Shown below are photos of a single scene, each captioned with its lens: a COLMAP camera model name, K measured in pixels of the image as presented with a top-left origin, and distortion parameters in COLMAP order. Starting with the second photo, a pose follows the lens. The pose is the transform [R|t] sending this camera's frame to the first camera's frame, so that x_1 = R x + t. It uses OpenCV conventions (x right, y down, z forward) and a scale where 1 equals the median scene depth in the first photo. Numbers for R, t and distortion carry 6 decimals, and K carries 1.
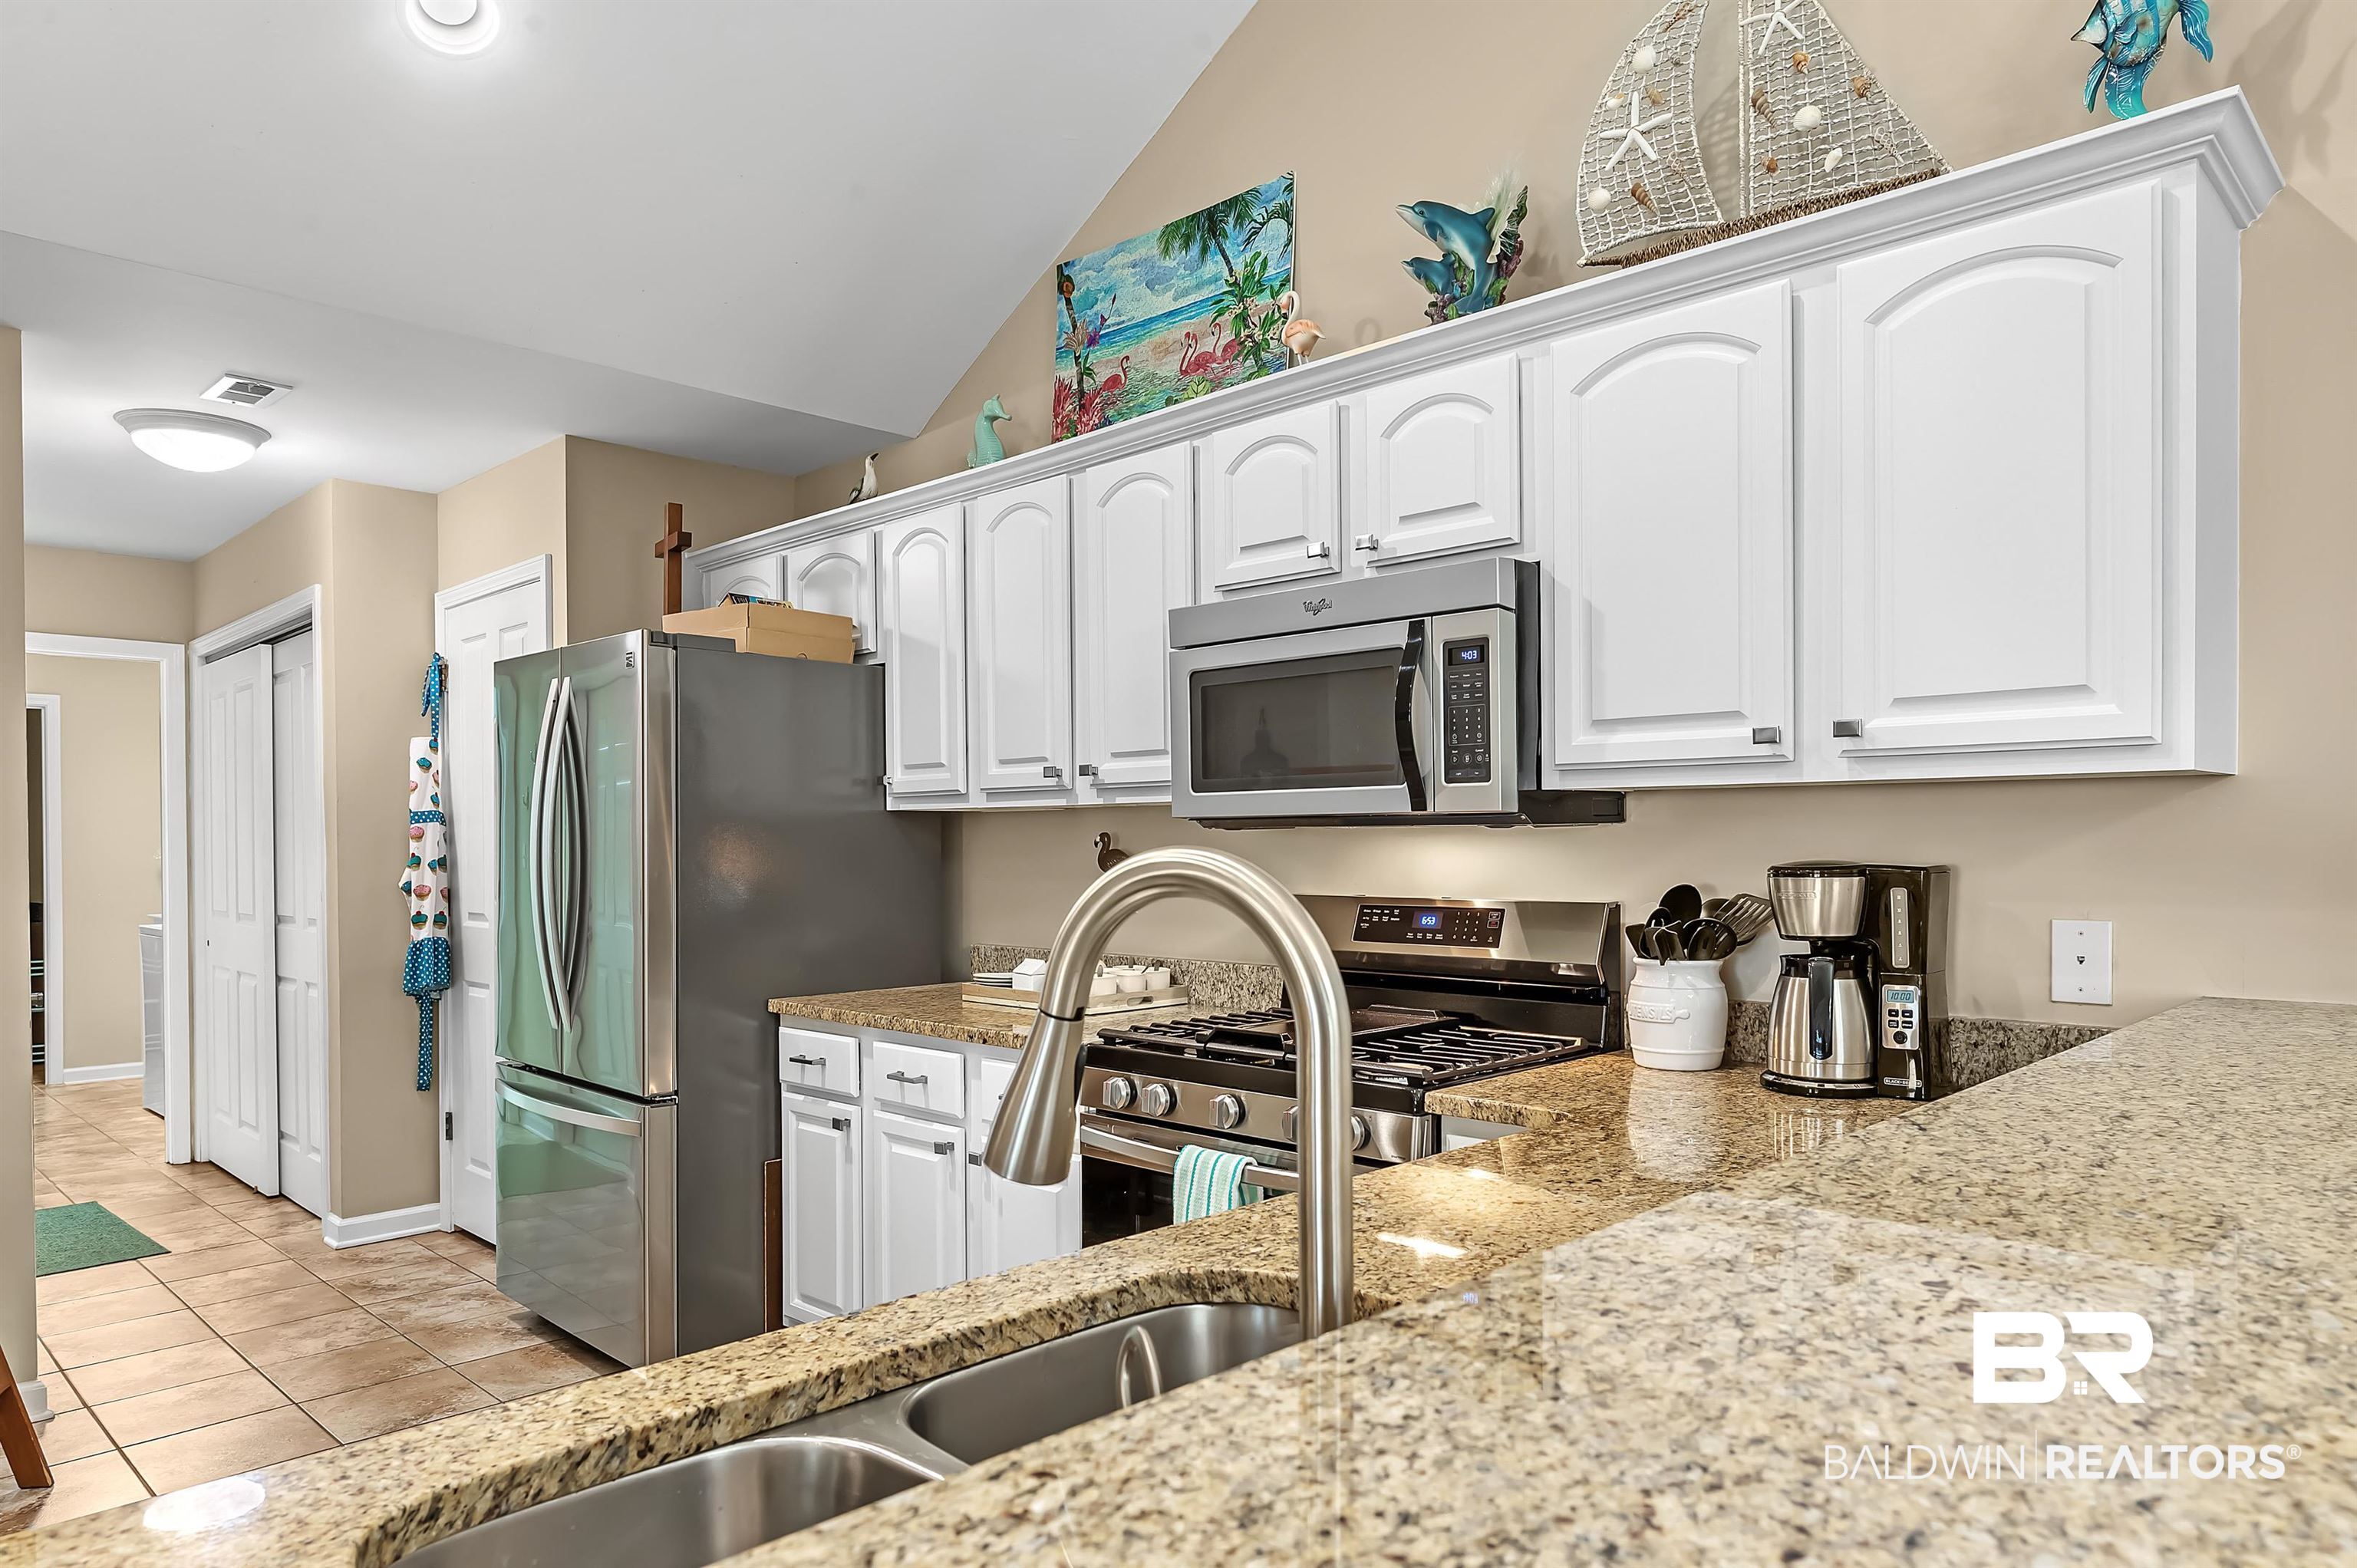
lens RADIAL K [[1453.4, 0, 1198.4], [0, 1453.4, 861.4], [0, 0, 1]] dist [-0.006899, -0.000896]
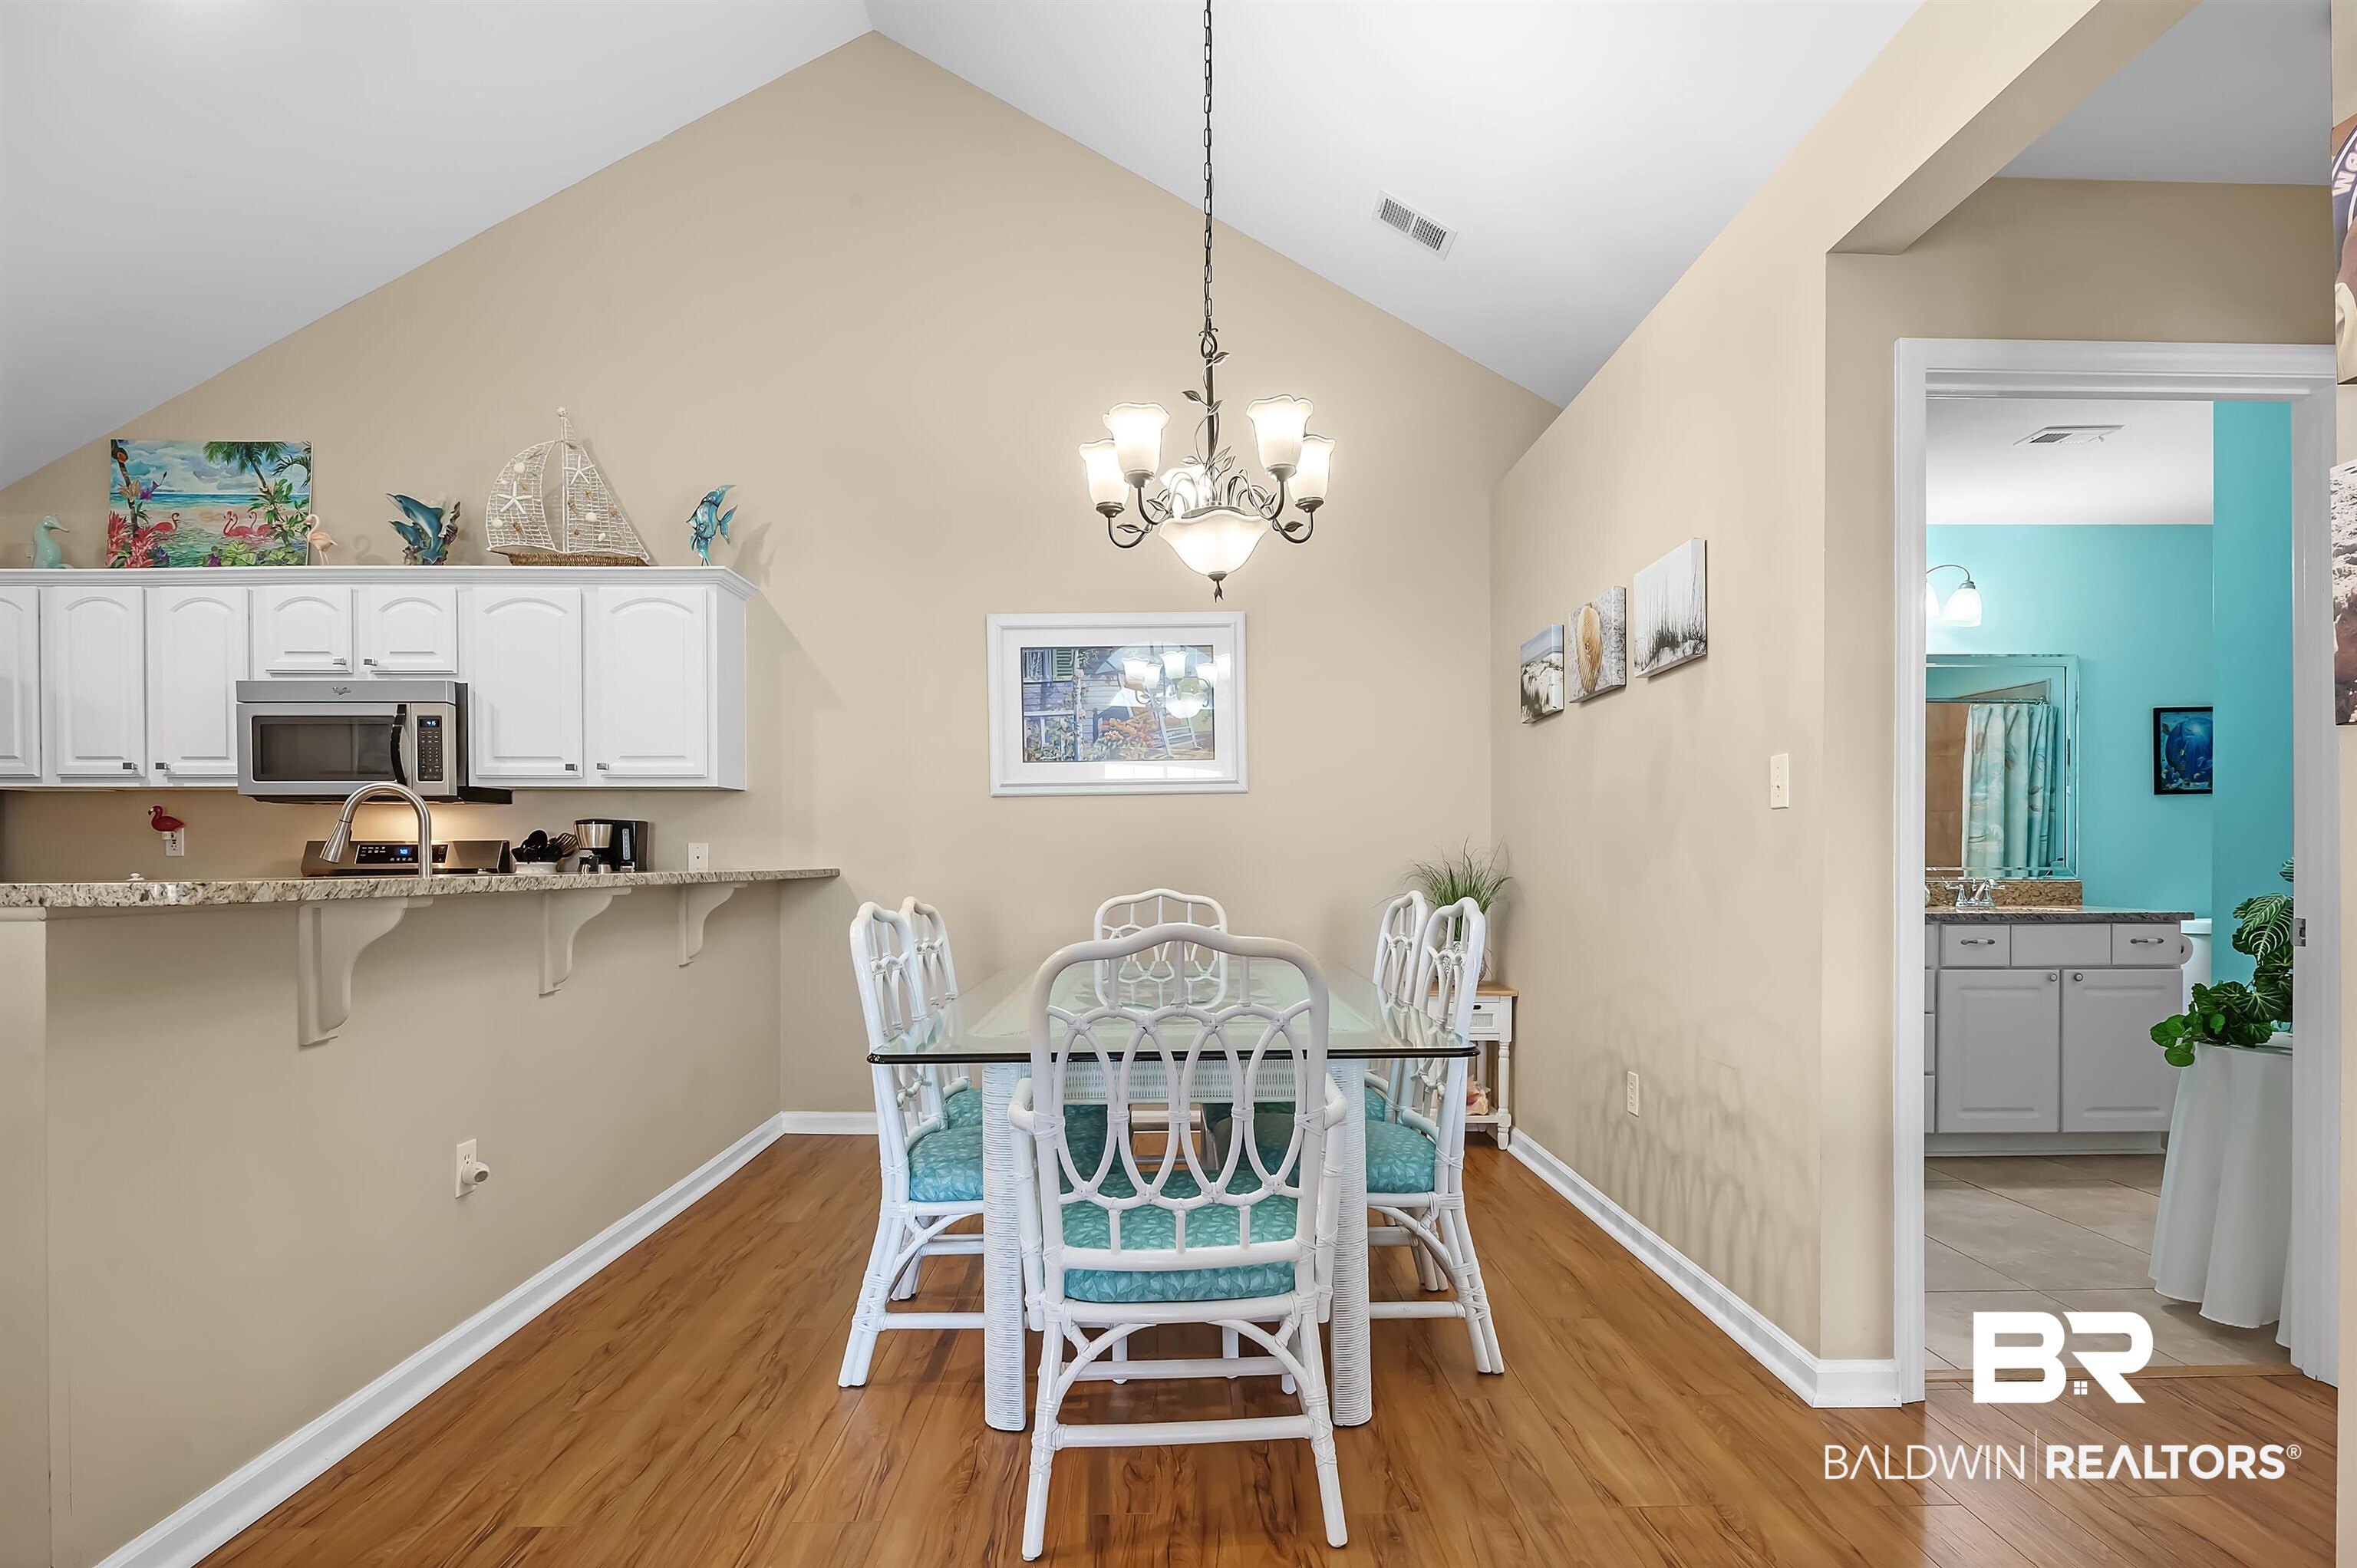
lens RADIAL K [[1177.7, 0, 1186.6], [0, 1177.7, 866.1], [0, 0, 1]] dist [-0.006645, -0.000742]
pose [[0.704470, -0.001349, 0.709732, -0.220249], [0.007752, 0.999953, -0.005794, 0.076226], [-0.709691, 0.009583, 0.704448, -0.865155]]
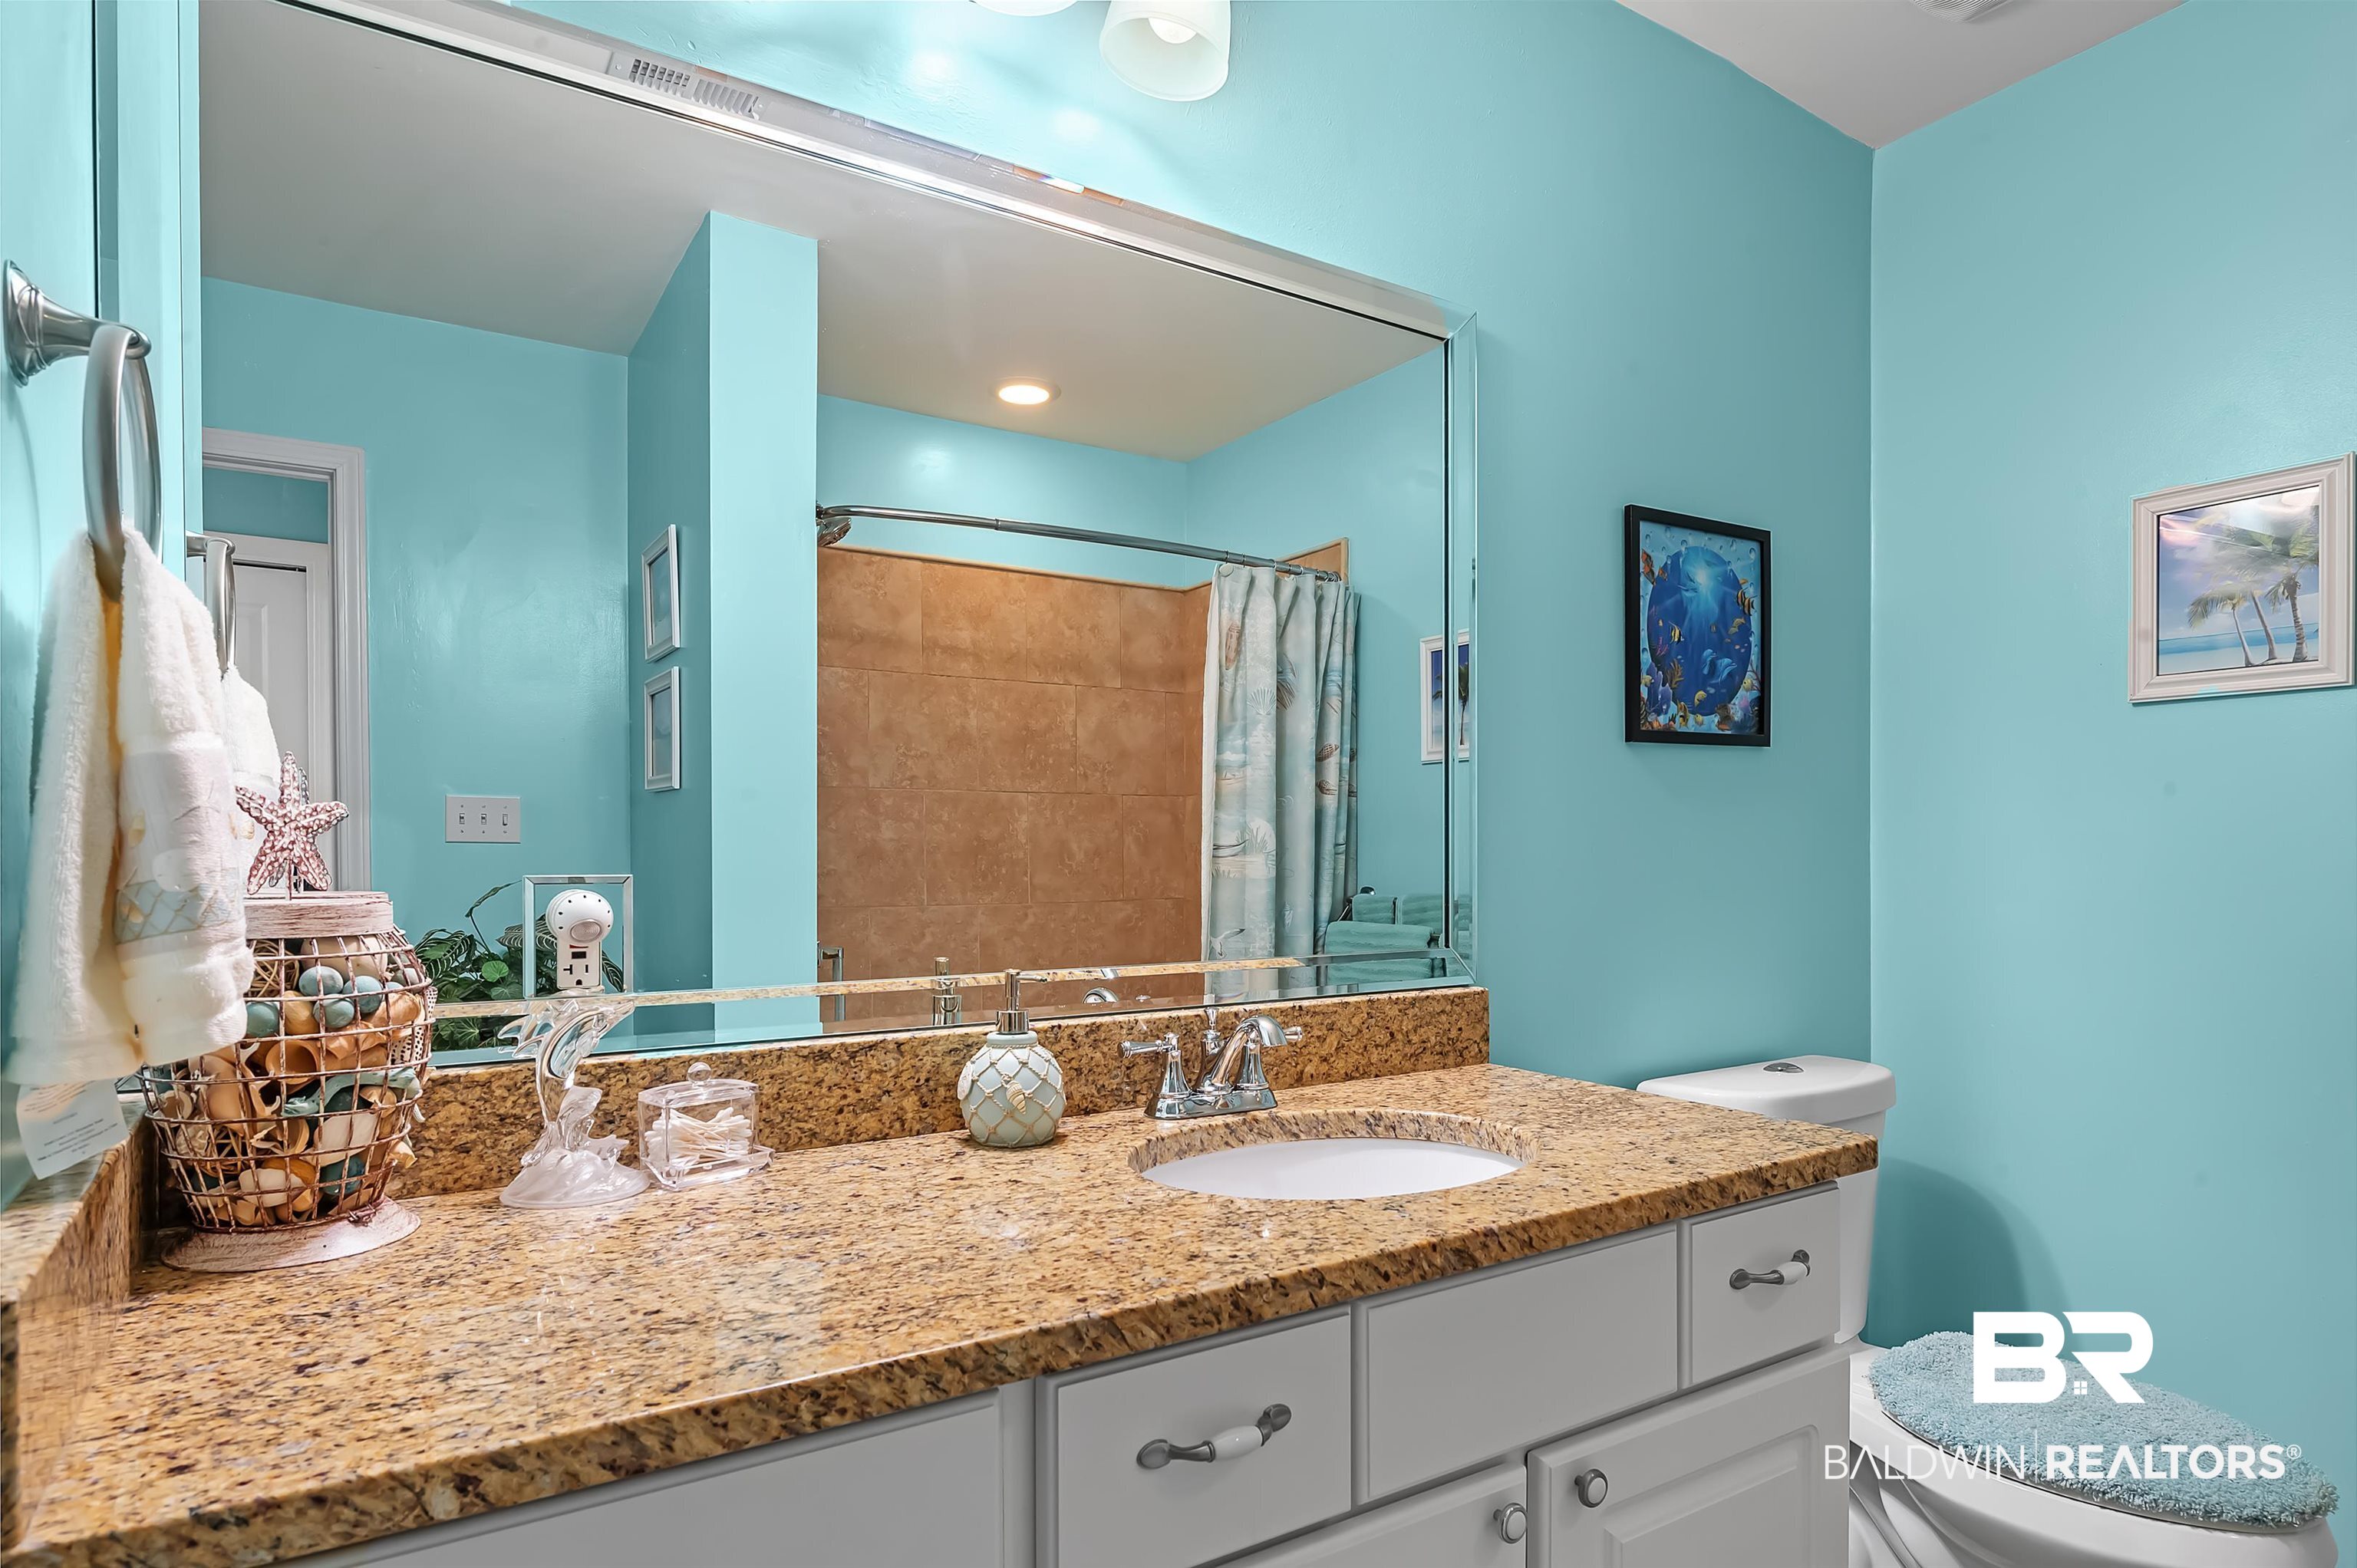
lens RADIAL K [[1319.6, 0, 1183.0], [0, 1319.6, 847.9], [0, 0, 1]] dist [-0.011048, 0.000347]
pose [[0.226234, 0.009351, 0.974028, 1.185323], [0.012384, 0.999845, -0.012476, 0.037680], [-0.973994, 0.014885, 0.226083, -0.601604]]
